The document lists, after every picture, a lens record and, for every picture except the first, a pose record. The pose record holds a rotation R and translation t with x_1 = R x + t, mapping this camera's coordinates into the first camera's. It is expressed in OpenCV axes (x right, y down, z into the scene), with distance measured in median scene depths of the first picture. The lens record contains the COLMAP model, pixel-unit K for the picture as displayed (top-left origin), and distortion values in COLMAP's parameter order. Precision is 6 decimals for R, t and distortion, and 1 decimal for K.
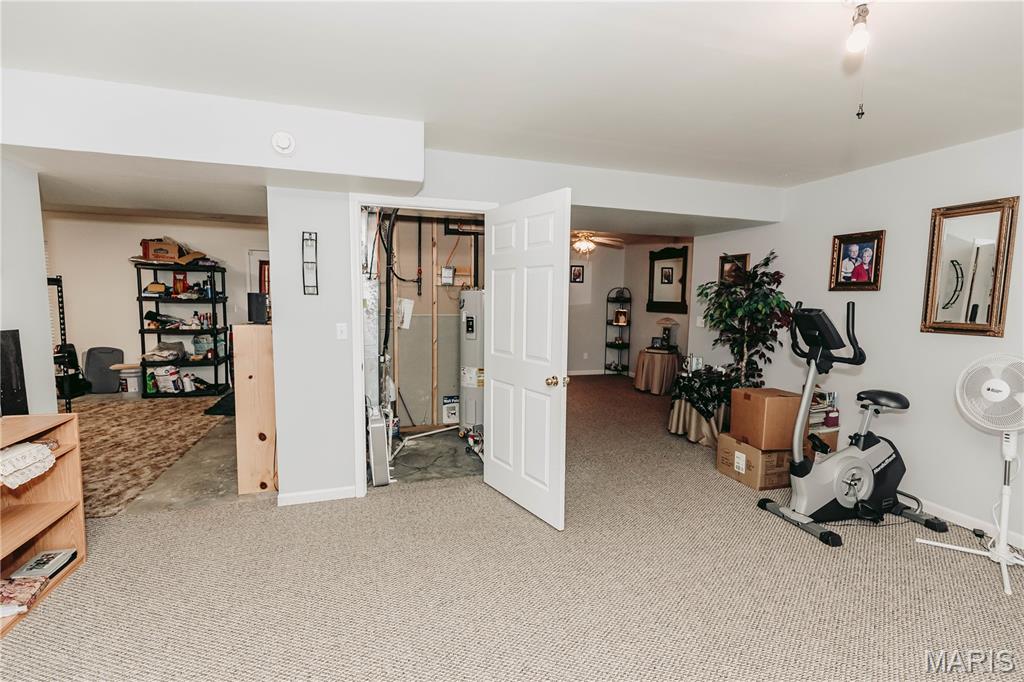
lens RADIAL K [[471.0, 0, 509.9], [0, 471.0, 342.4], [0, 0, 1]] dist [0.007748, -0.000993]
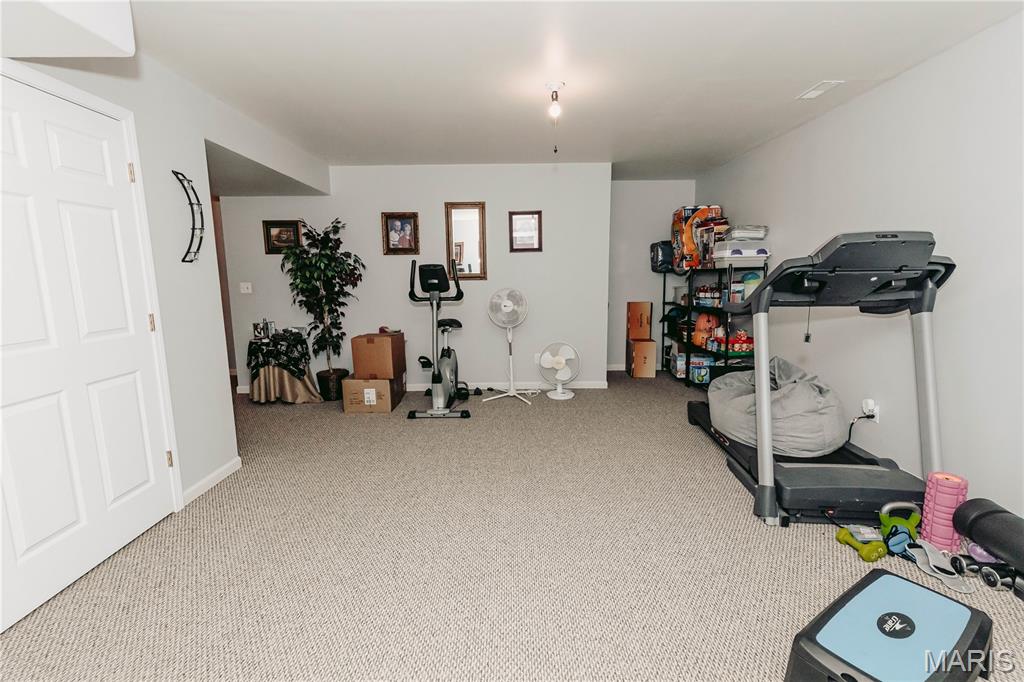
lens RADIAL K [[471.0, 0, 516.9], [0, 471.0, 341.9], [0, 0, 1]] dist [0.007748, -0.000993]
pose [[0.306041, -0.156336, 0.939094, -0.503173], [0.110121, 0.985616, 0.128194, 0.003437], [-0.945628, 0.064182, 0.318855, 0.250925]]
